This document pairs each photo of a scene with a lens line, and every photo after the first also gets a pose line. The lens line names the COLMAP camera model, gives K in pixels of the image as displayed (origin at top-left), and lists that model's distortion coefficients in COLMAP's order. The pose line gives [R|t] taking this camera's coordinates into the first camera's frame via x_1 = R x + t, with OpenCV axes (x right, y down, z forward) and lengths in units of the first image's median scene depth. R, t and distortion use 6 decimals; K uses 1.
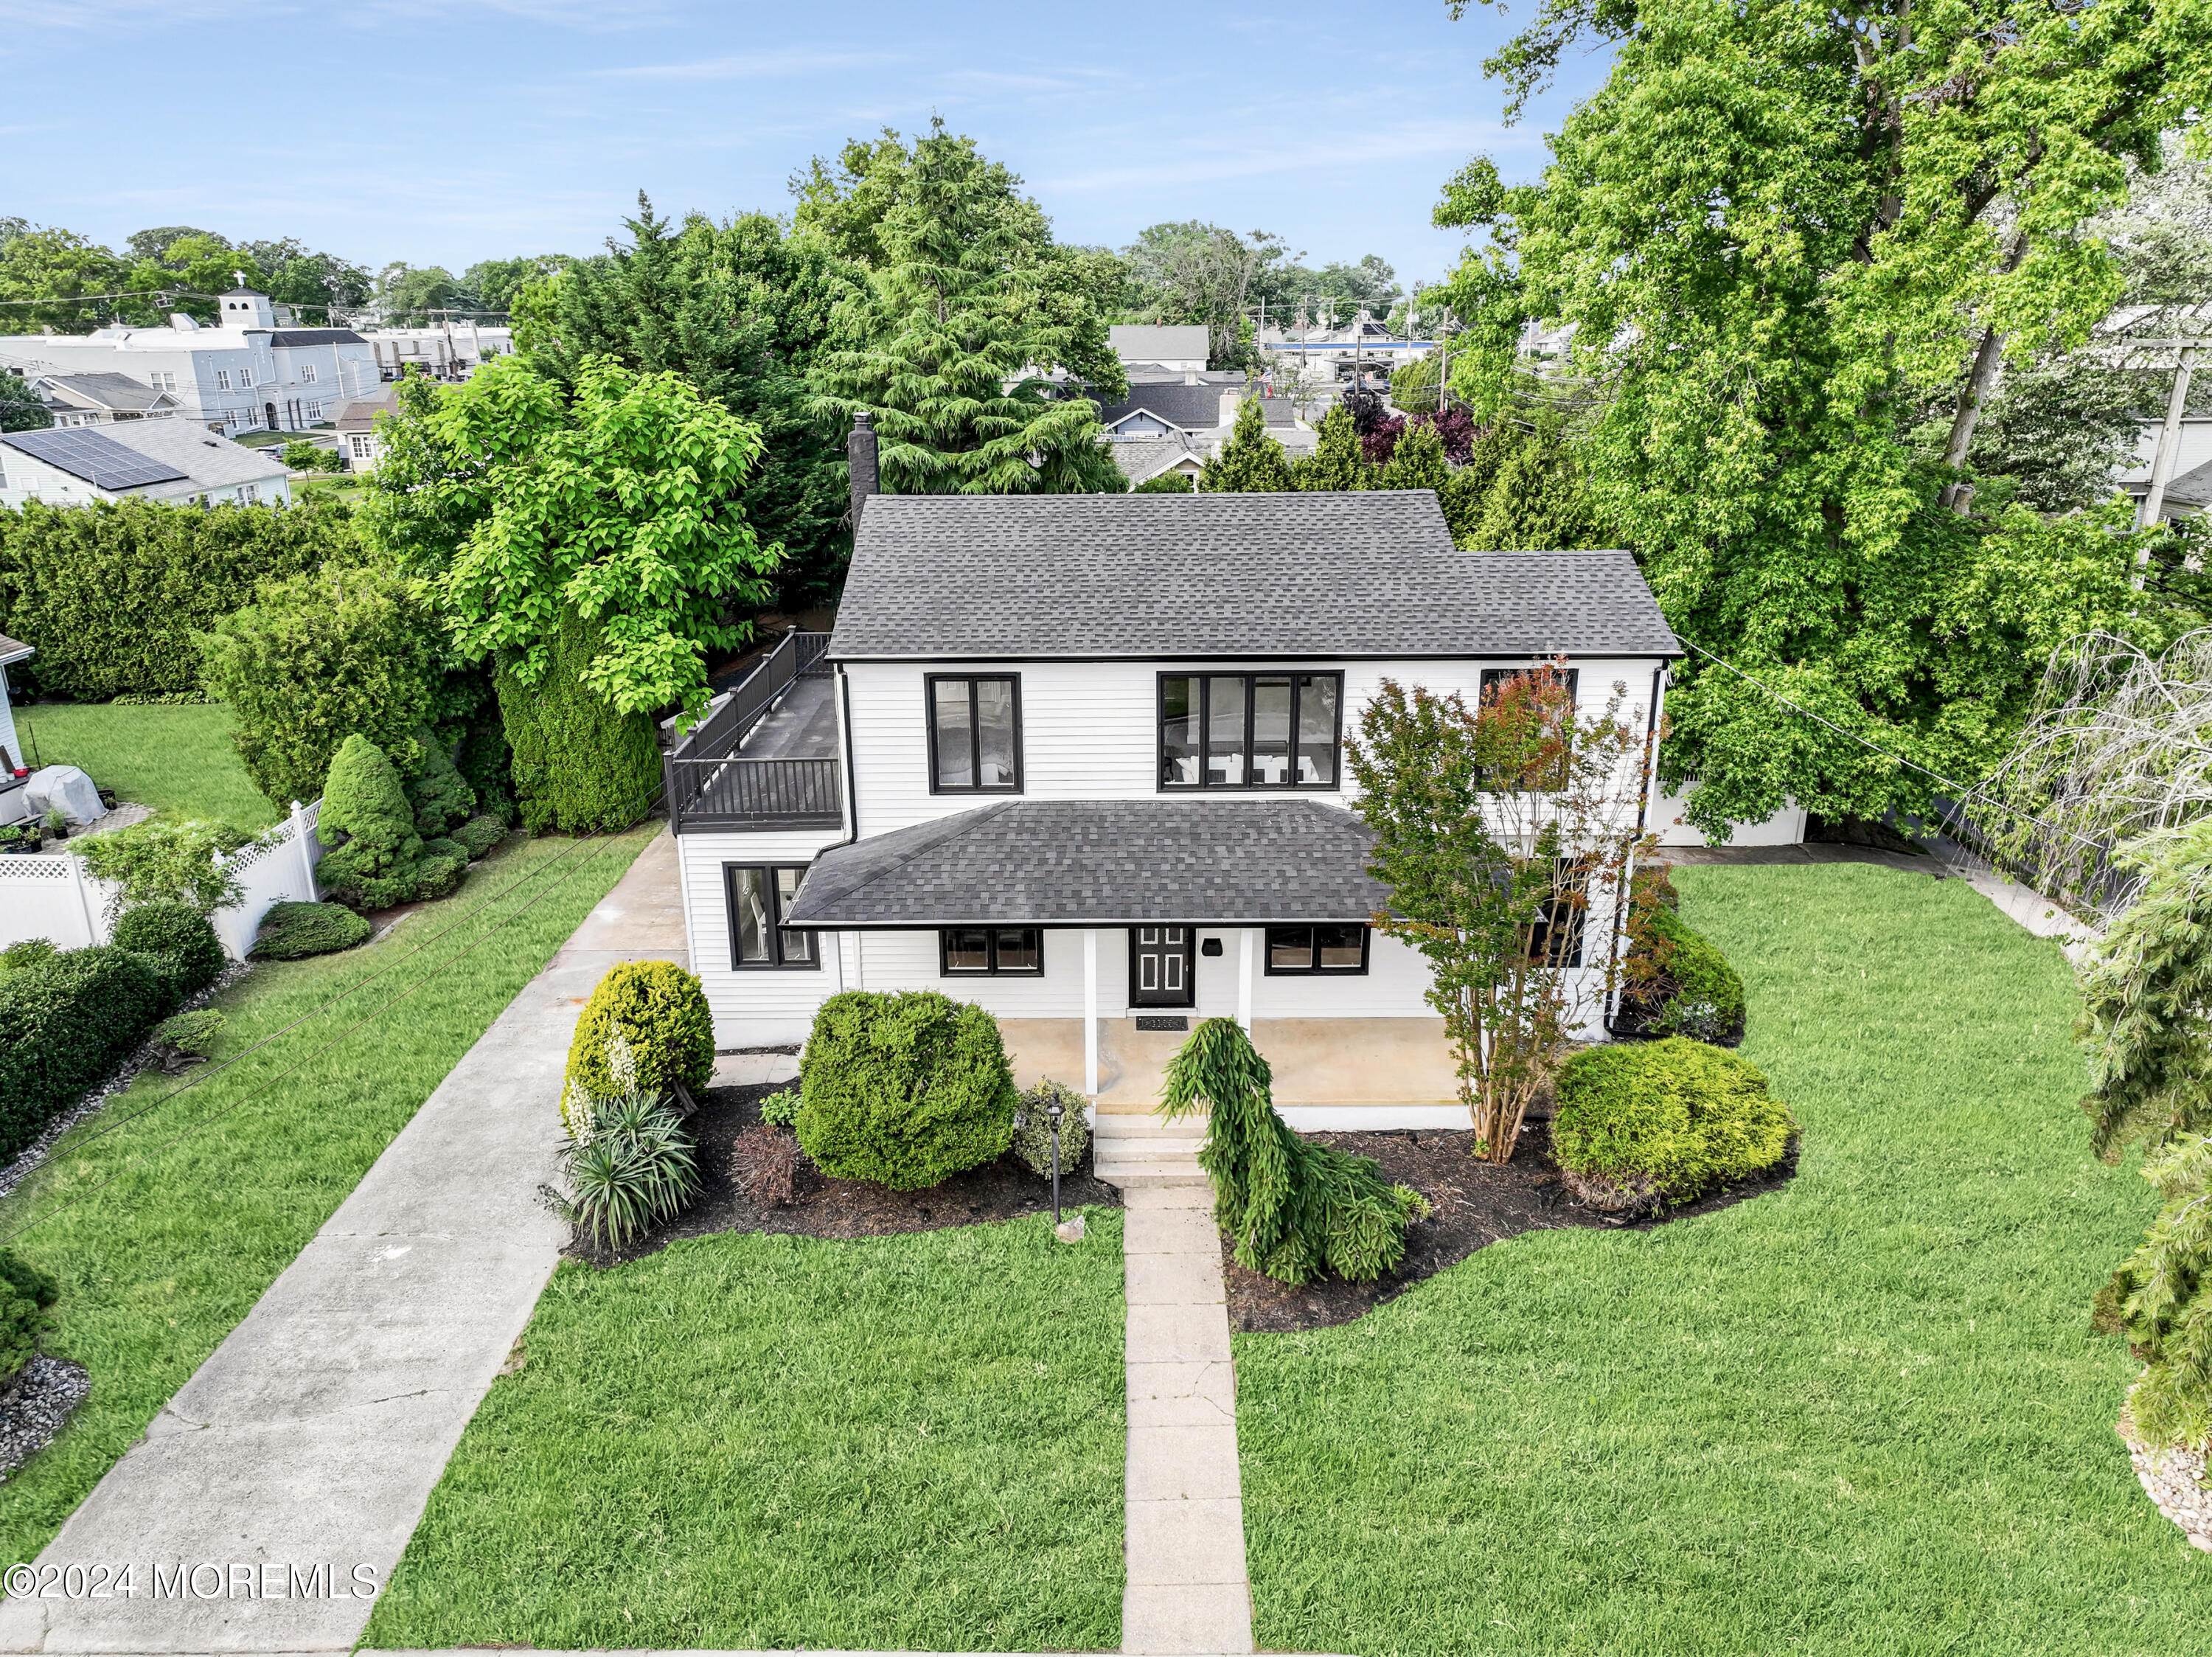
lens RADIAL K [[1562.7, 0, 1106.0], [0, 1562.7, 828.5], [0, 0, 1]] dist [0.003837, 0.009946]
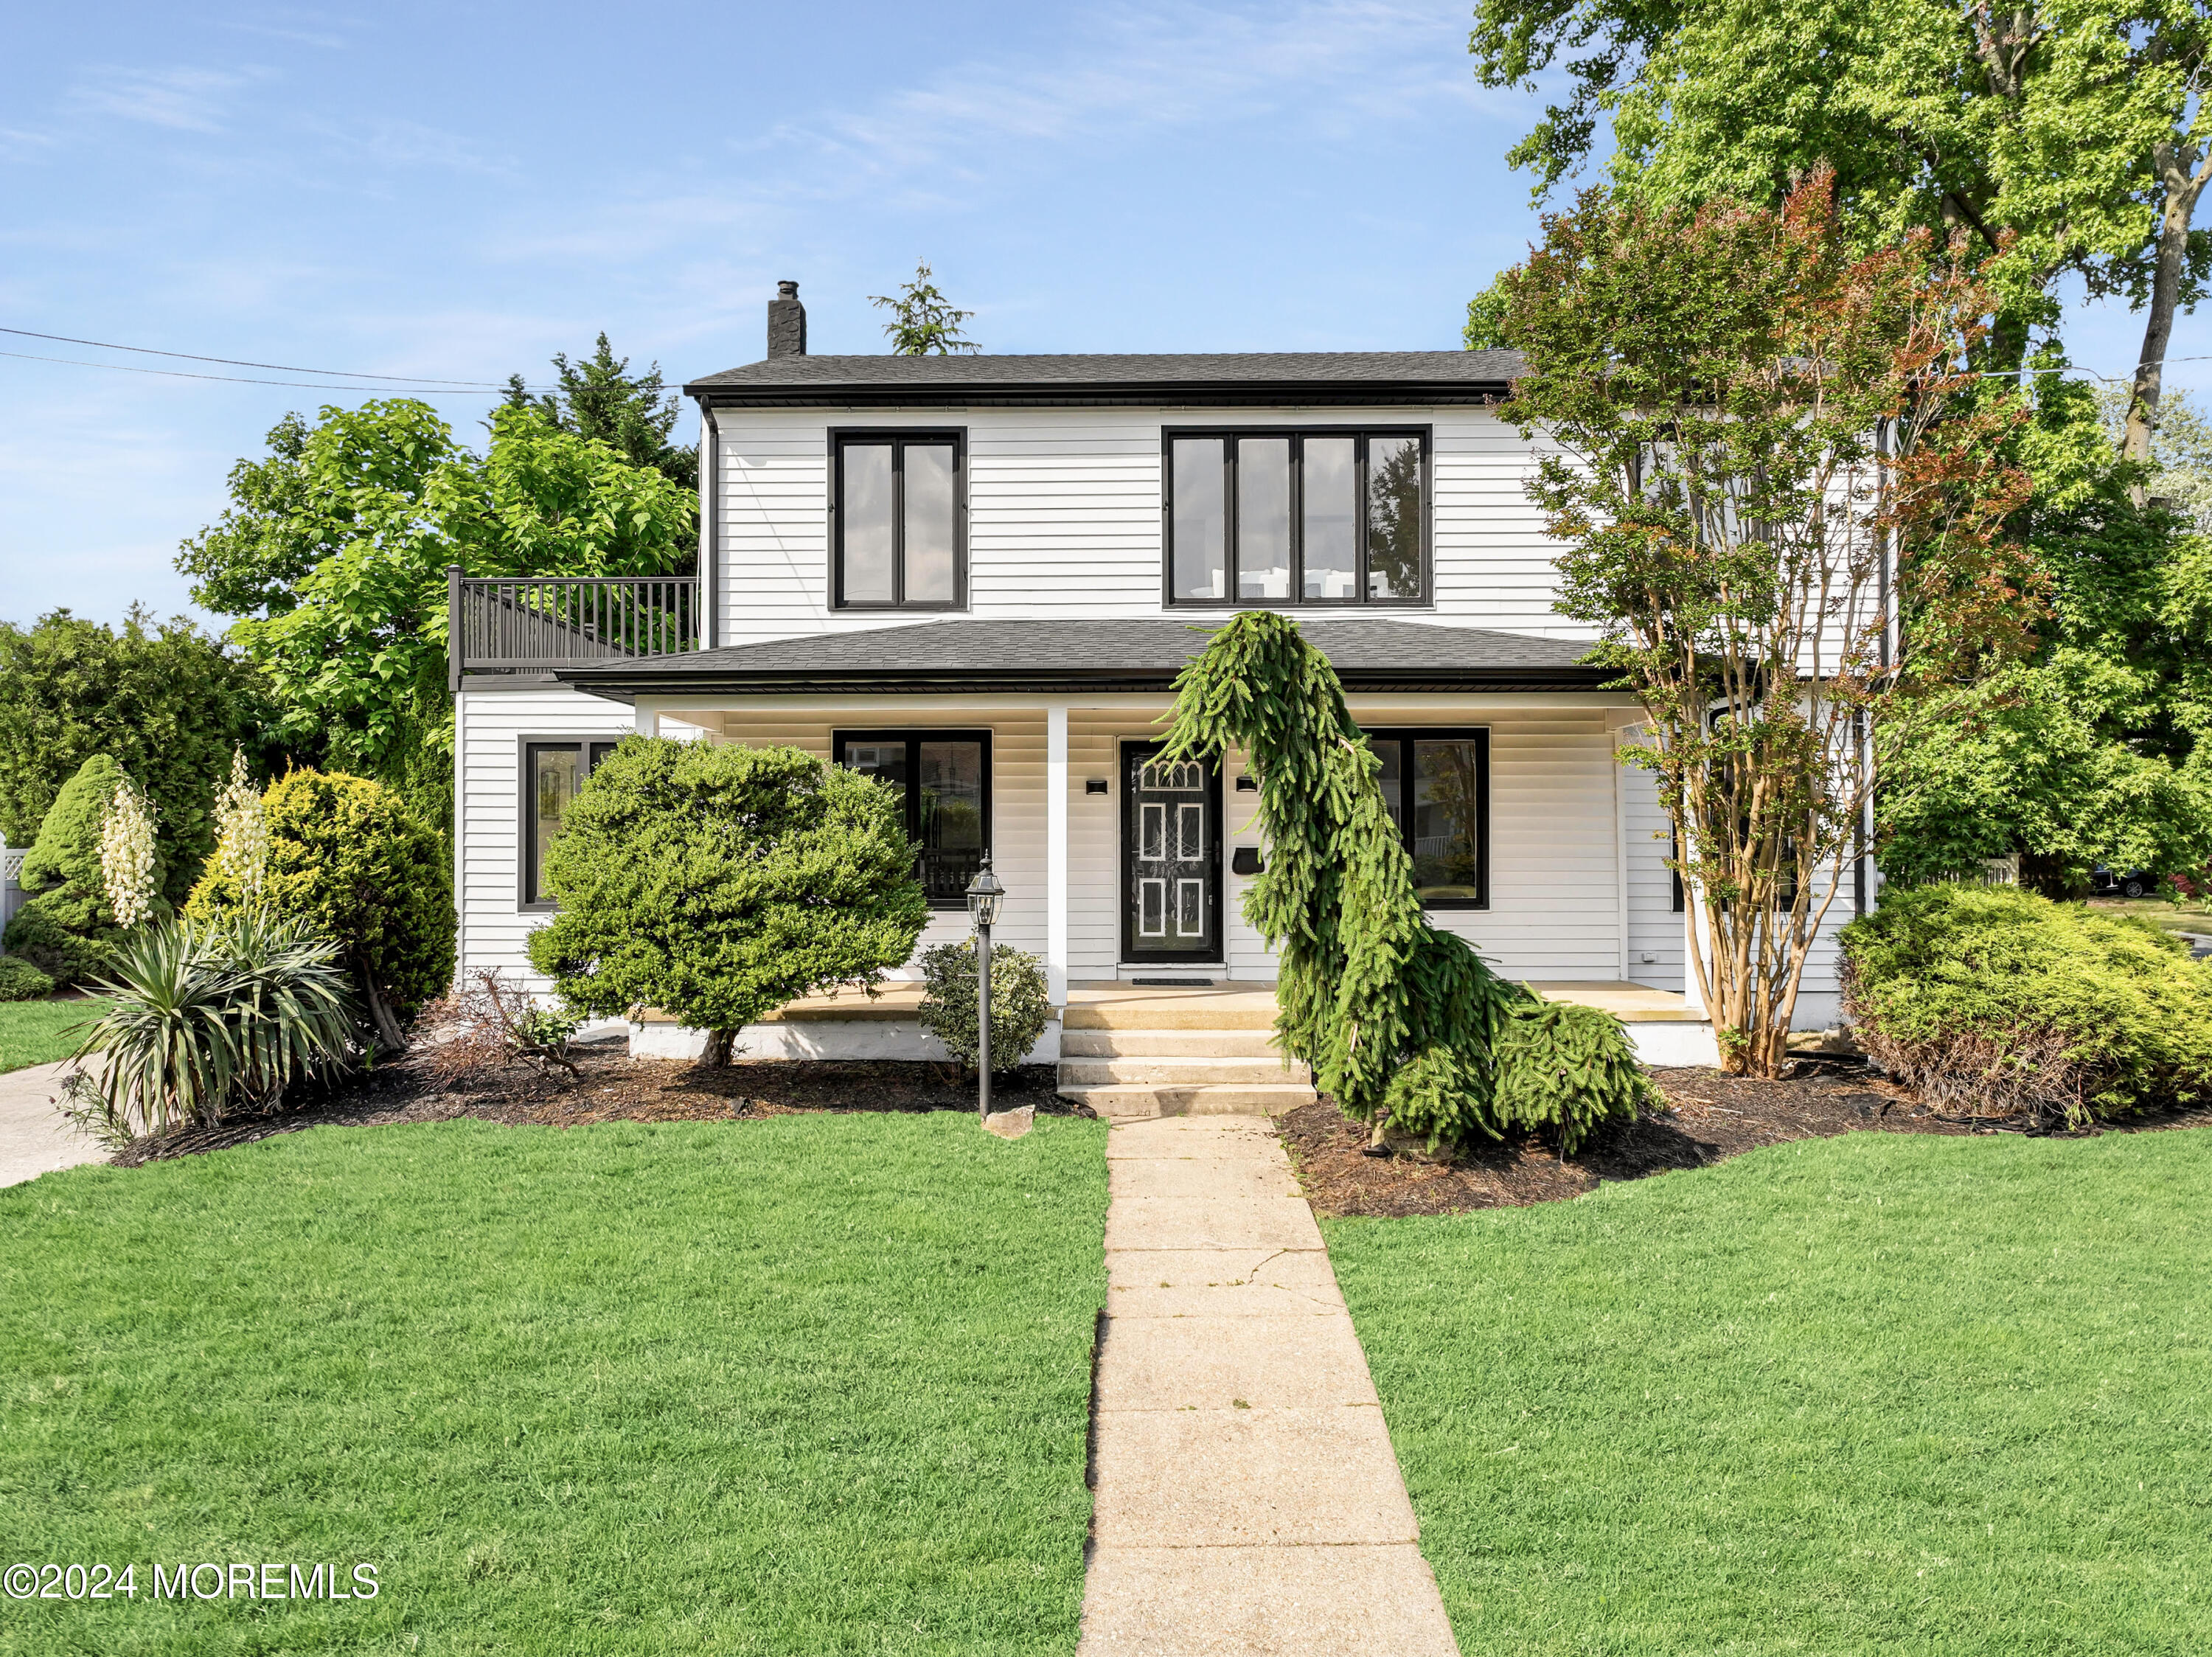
lens RADIAL K [[1562.7, 0, 1106.0], [0, 1562.7, 828.5], [0, 0, 1]] dist [0.003837, 0.009946]
pose [[0.999986, 0.004578, -0.002507, 0.010267], [-0.005149, 0.943887, -0.330228, 0.289655], [0.000855, 0.330237, 0.943898, 0.387477]]
